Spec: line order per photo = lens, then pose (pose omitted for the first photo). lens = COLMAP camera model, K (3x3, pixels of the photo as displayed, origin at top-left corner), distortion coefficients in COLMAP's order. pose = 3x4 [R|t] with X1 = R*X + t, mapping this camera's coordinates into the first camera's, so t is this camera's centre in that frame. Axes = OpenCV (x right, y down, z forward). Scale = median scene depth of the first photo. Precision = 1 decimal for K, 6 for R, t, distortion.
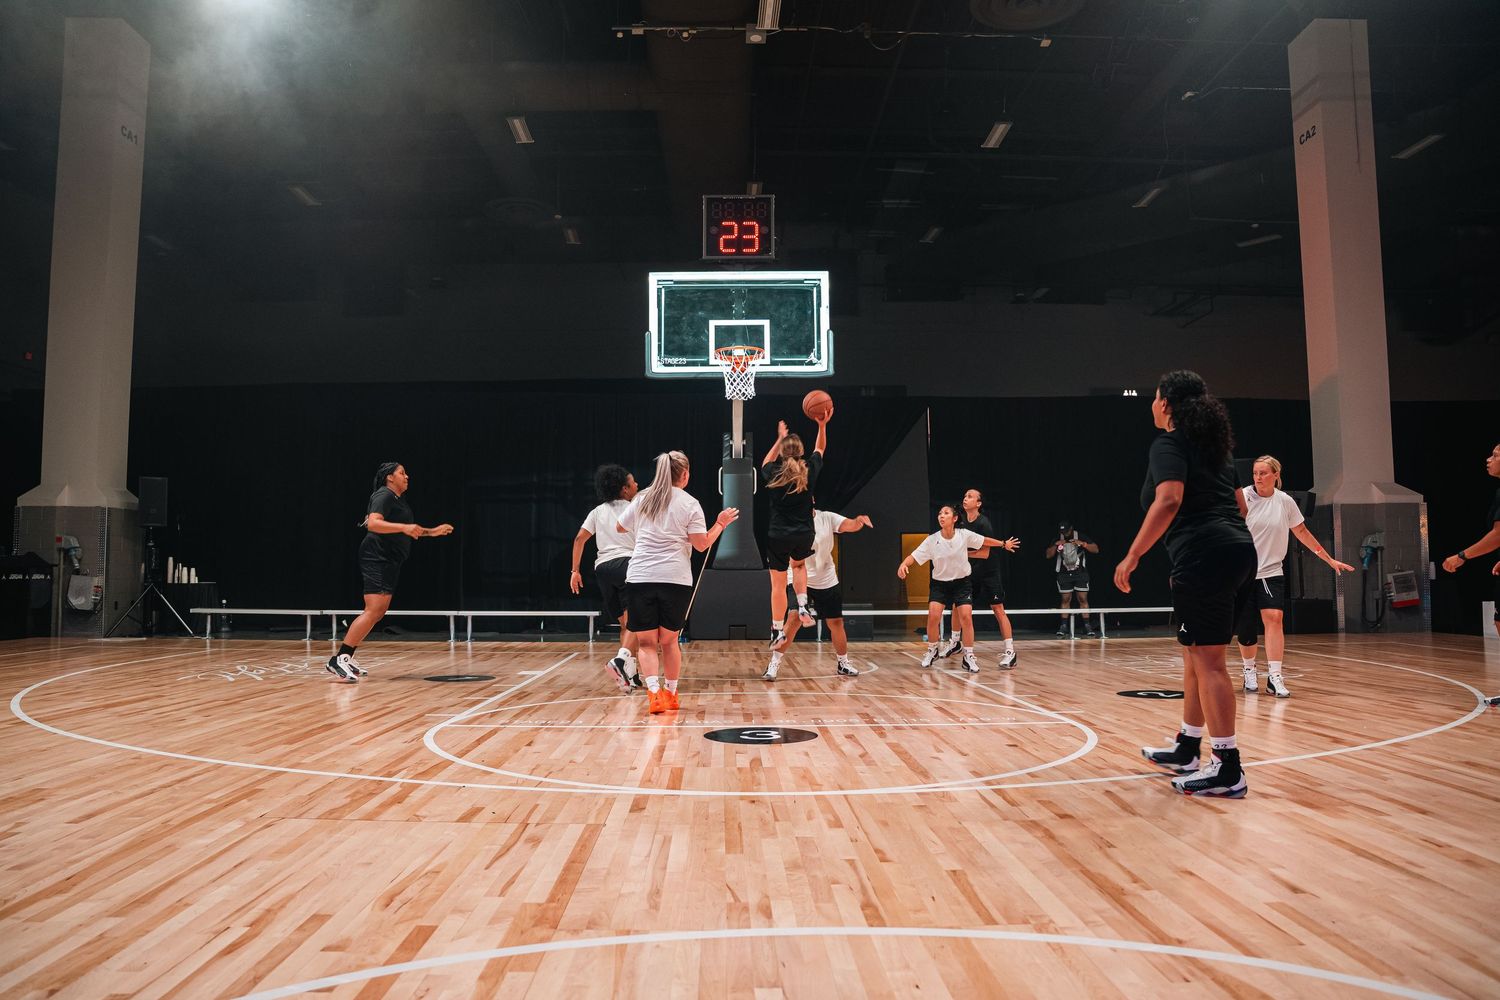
lens RADIAL K [[1067.6, 0, 750.0], [0, 1067.6, 500.0], [0, 0, 1]] dist [-0.208630, 0.182048]
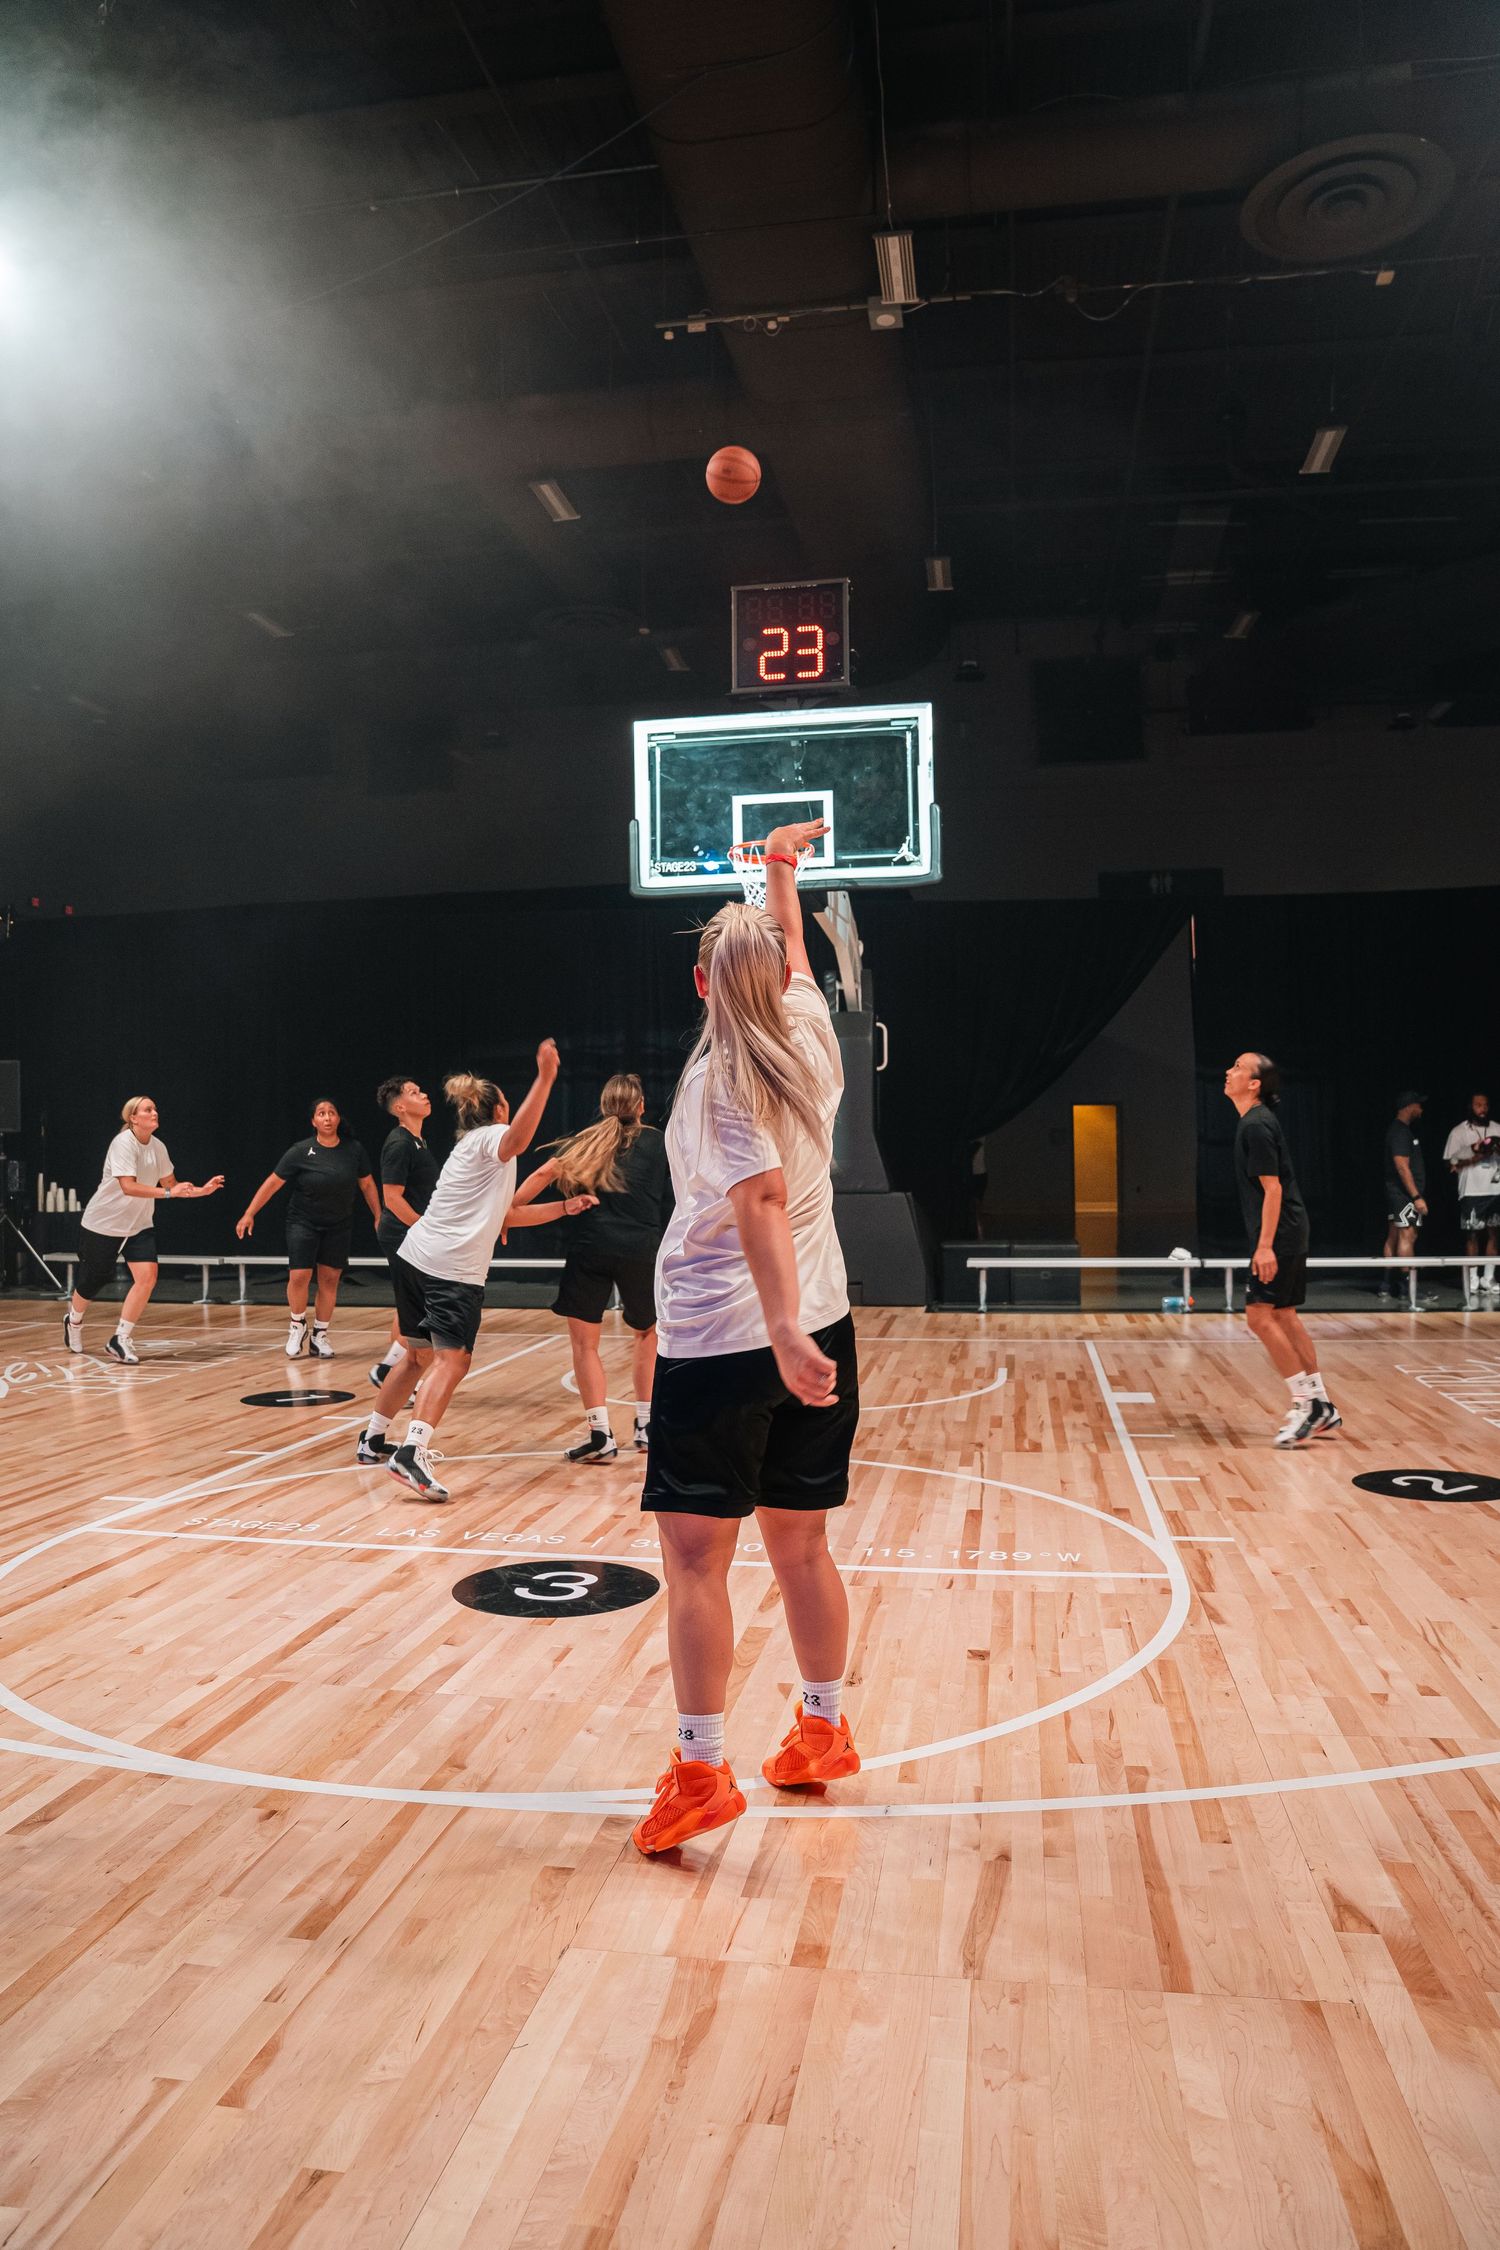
lens RADIAL K [[1572.6, 0, 750.0], [0, 1572.6, 1125.0], [0, 0, 1]] dist [-0.194029, 0.145994]
pose [[0.981510, -0.010162, -0.191140, 0.135879], [0.020663, 0.998379, 0.053026, -0.029846], [0.190291, -0.055995, 0.980130, 0.124213]]
